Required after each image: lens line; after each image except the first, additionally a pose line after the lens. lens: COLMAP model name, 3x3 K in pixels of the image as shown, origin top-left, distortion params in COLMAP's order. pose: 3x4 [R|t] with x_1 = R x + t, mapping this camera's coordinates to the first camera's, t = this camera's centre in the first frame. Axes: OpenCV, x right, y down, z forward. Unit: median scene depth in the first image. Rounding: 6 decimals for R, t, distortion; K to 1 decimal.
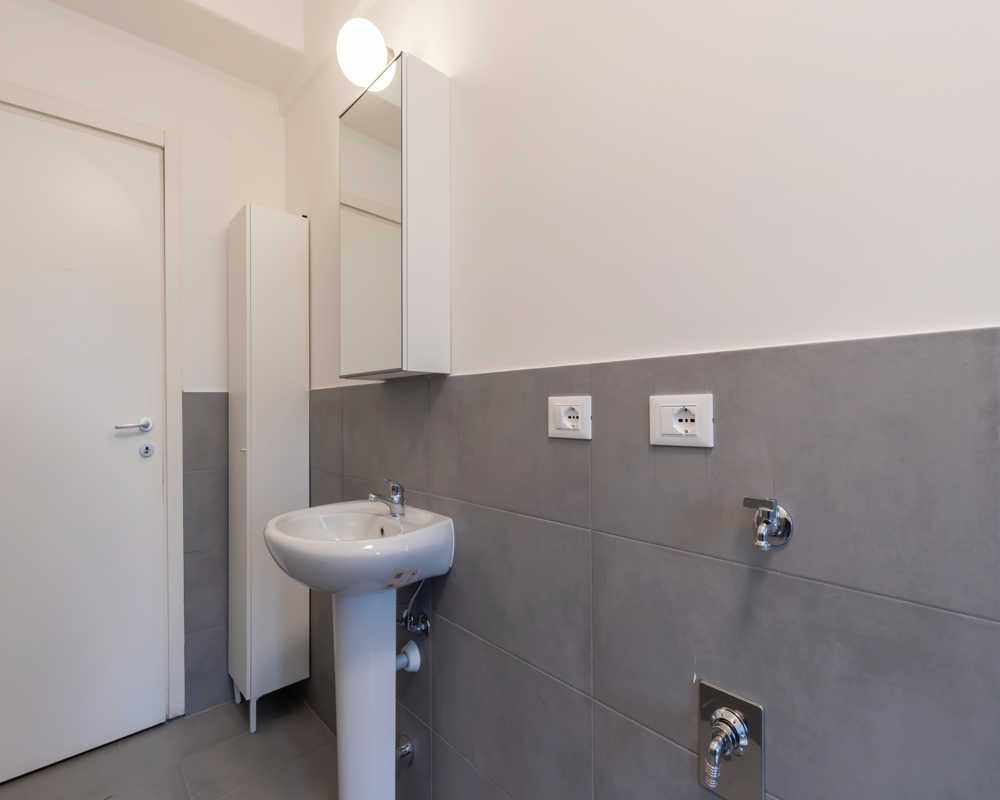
lens RADIAL K [[478.4, 0, 487.7], [0, 478.4, 403.7], [0, 0, 1]] dist [0.007607, -0.000007]
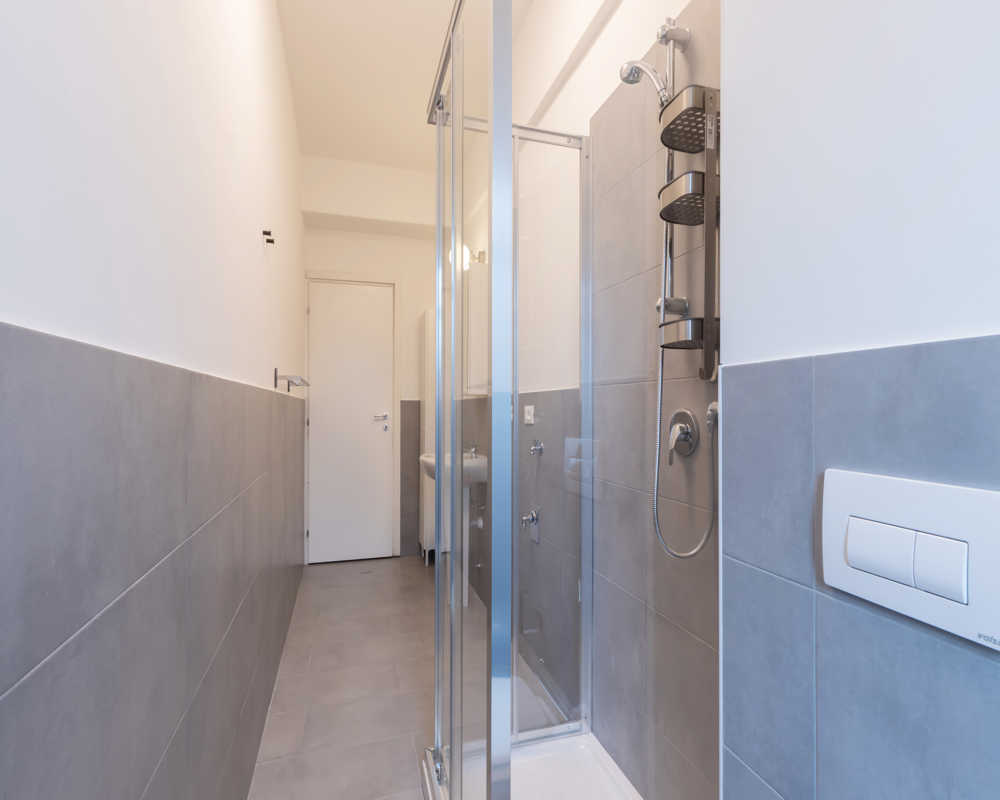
lens RADIAL K [[478.4, 0, 487.7], [0, 478.4, 403.7], [0, 0, 1]] dist [0.007607, -0.000007]
pose [[0.899778, 0.006660, -0.436296, 0.622807], [-0.008326, 0.999964, -0.001907, -0.009153], [0.436268, 0.005349, 0.899801, -0.715319]]
